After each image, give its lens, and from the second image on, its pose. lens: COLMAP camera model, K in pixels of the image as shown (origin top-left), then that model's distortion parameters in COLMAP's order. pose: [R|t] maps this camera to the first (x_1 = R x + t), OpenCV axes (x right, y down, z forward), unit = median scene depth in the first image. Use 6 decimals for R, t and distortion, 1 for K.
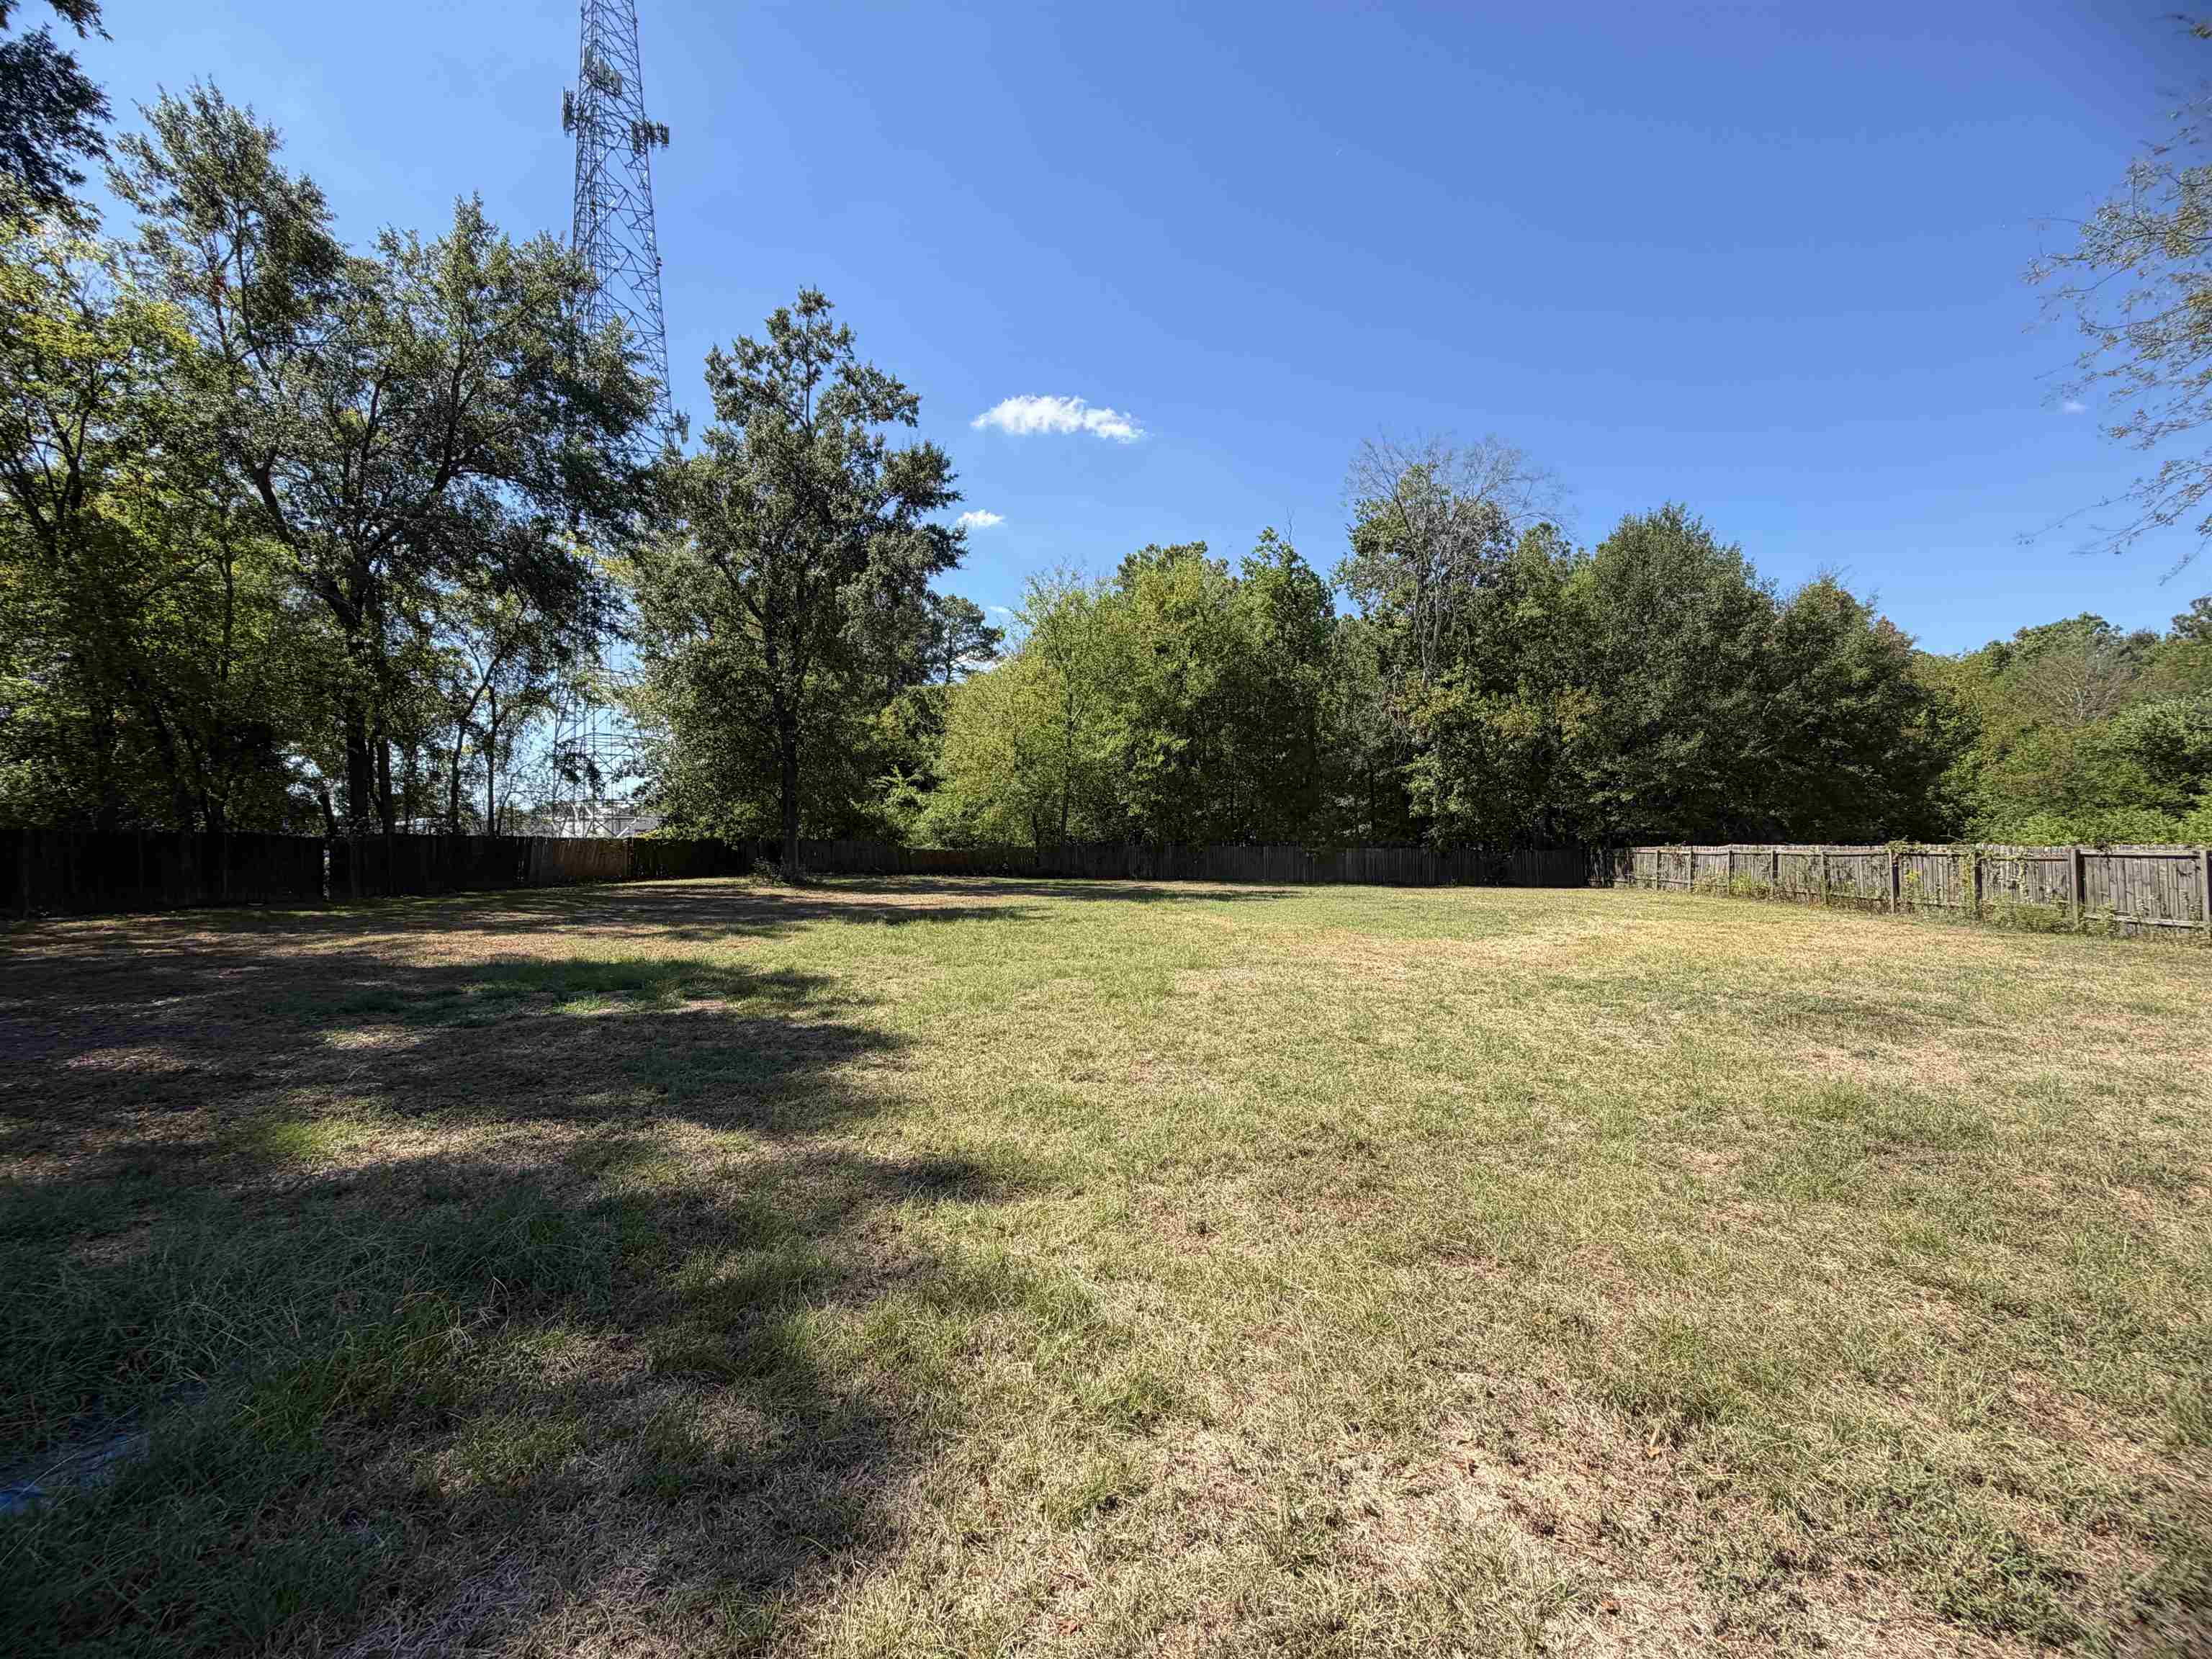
lens RADIAL K [[881.3, 0, 1108.5], [0, 881.3, 811.4], [0, 0, 1]] dist [0.004915, -0.000637]
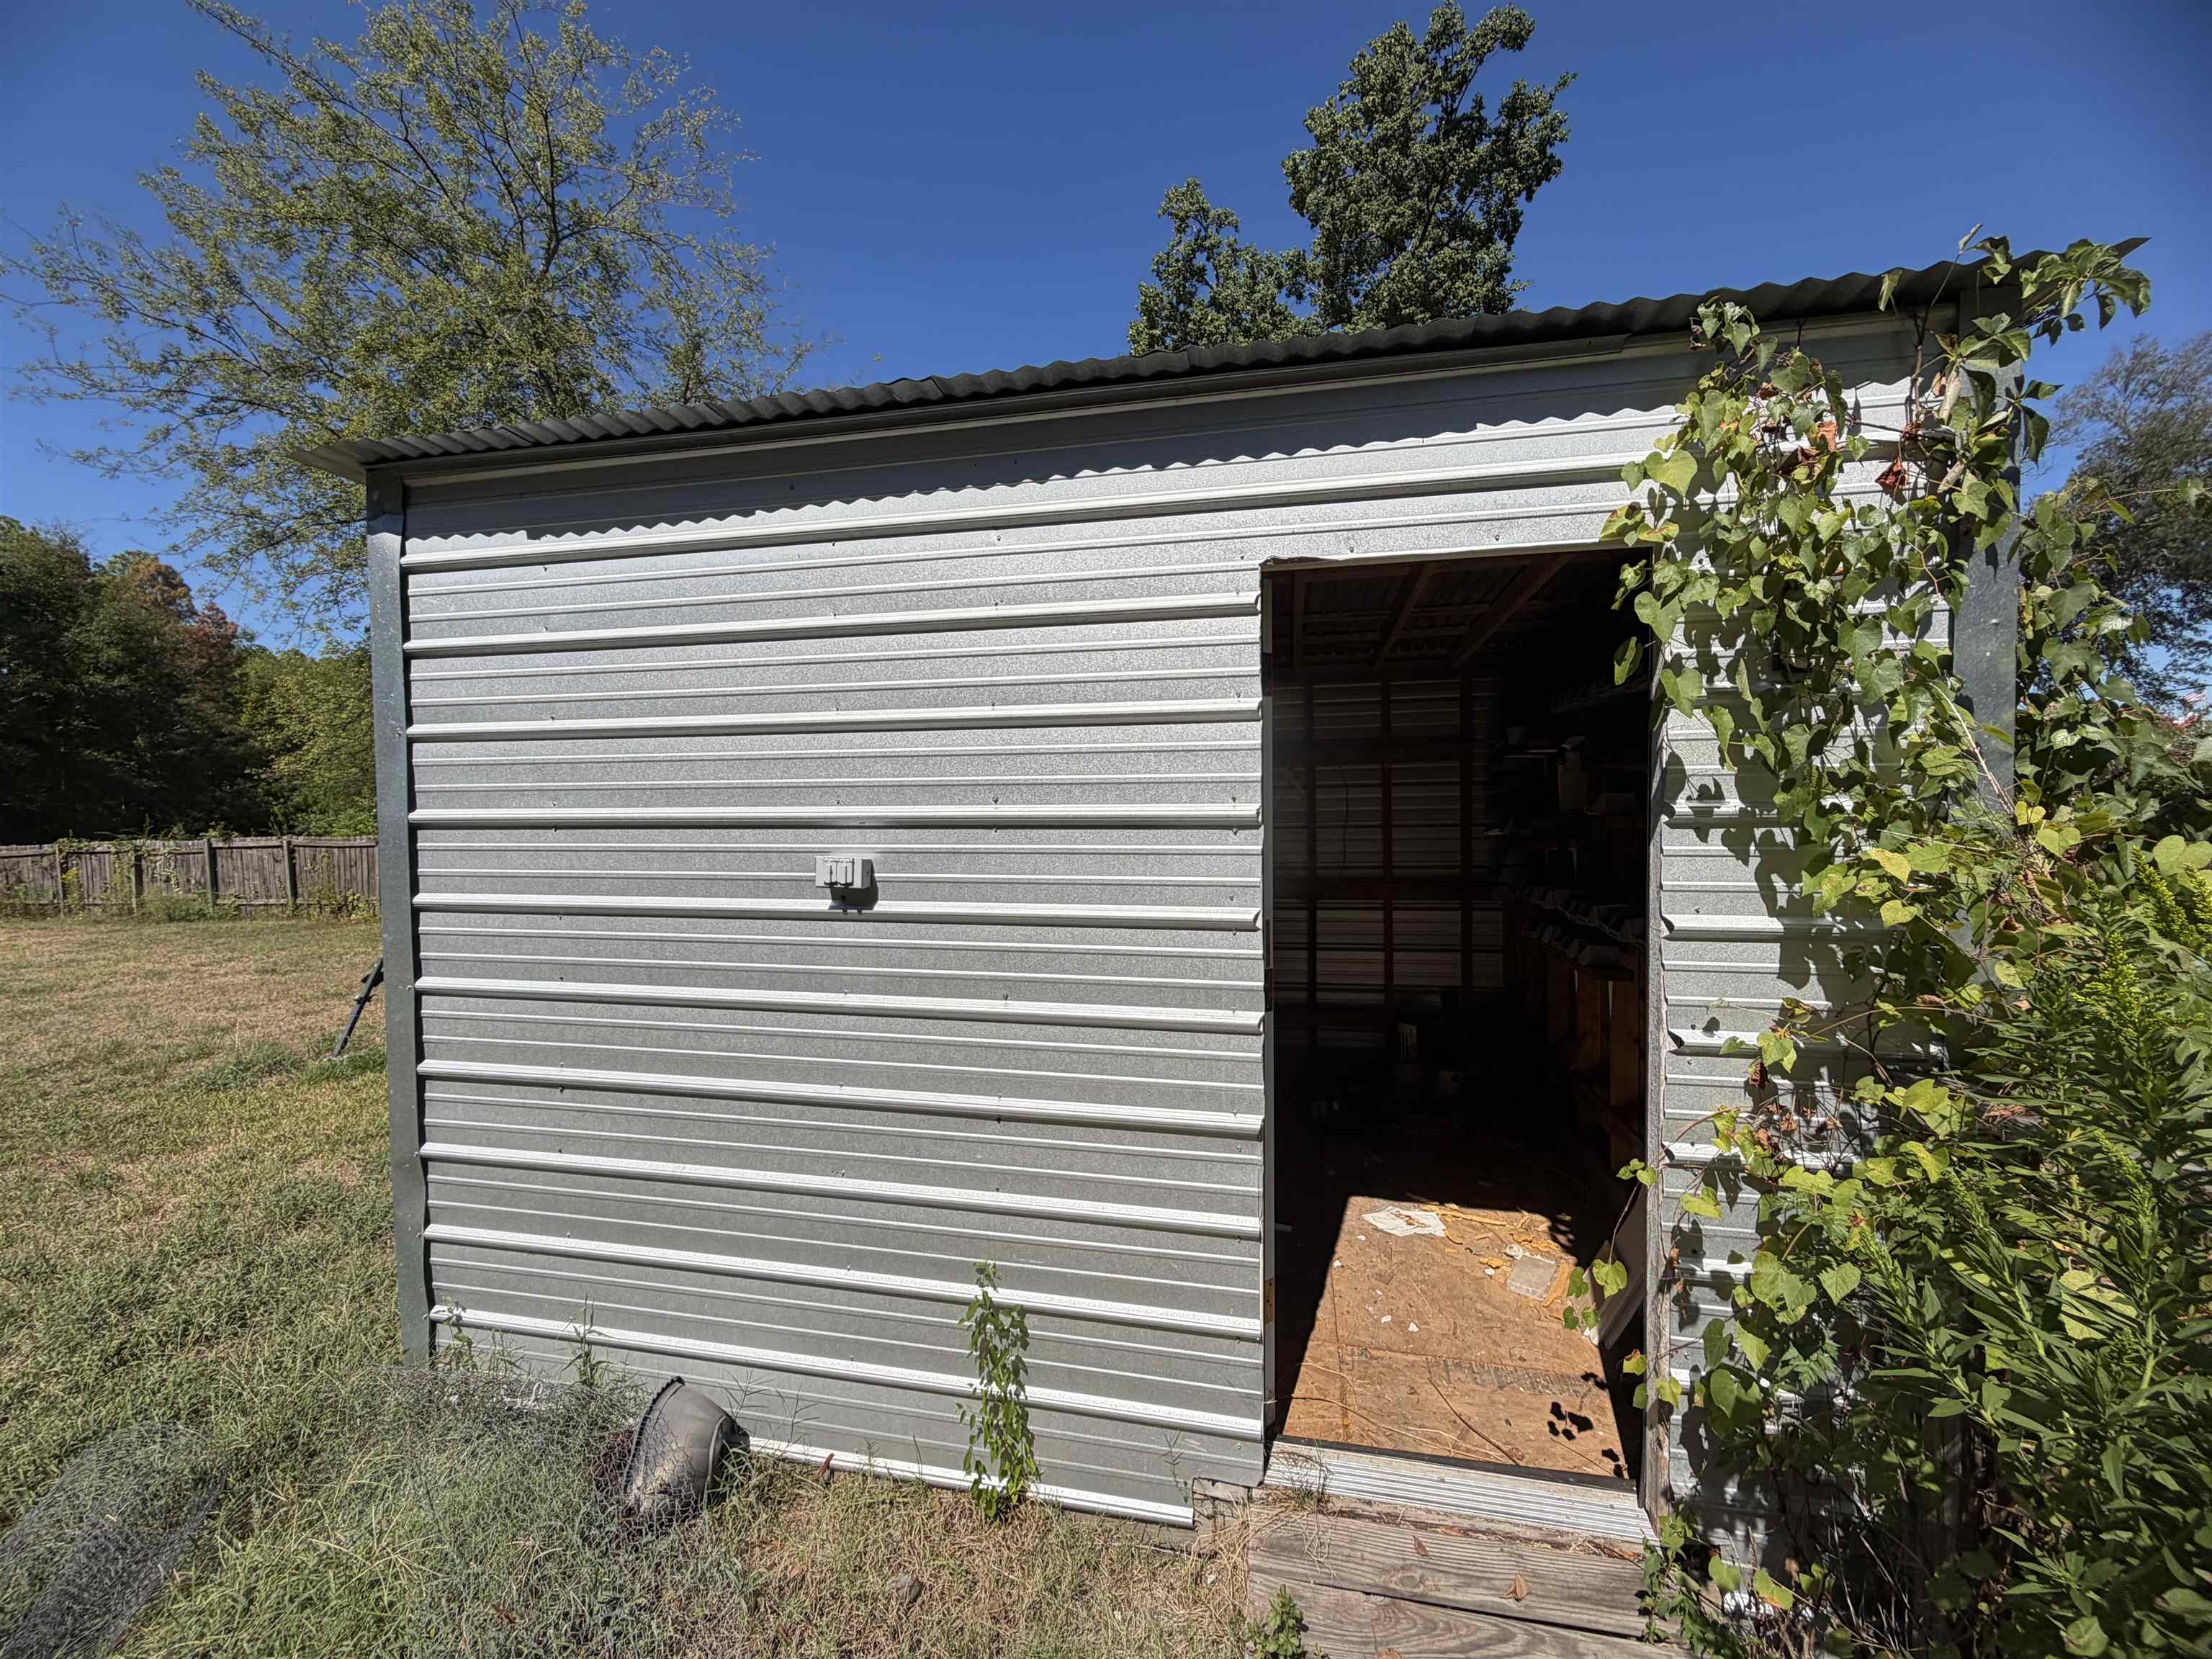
lens RADIAL K [[881.3, 0, 1088.6], [0, 881.3, 844.0], [0, 0, 1]] dist [0.004915, -0.000637]
pose [[0.141016, -0.032997, 0.989457, 0.072262], [-0.008520, 0.999367, 0.034542, -0.001256], [-0.989971, -0.013301, 0.140645, -0.108948]]
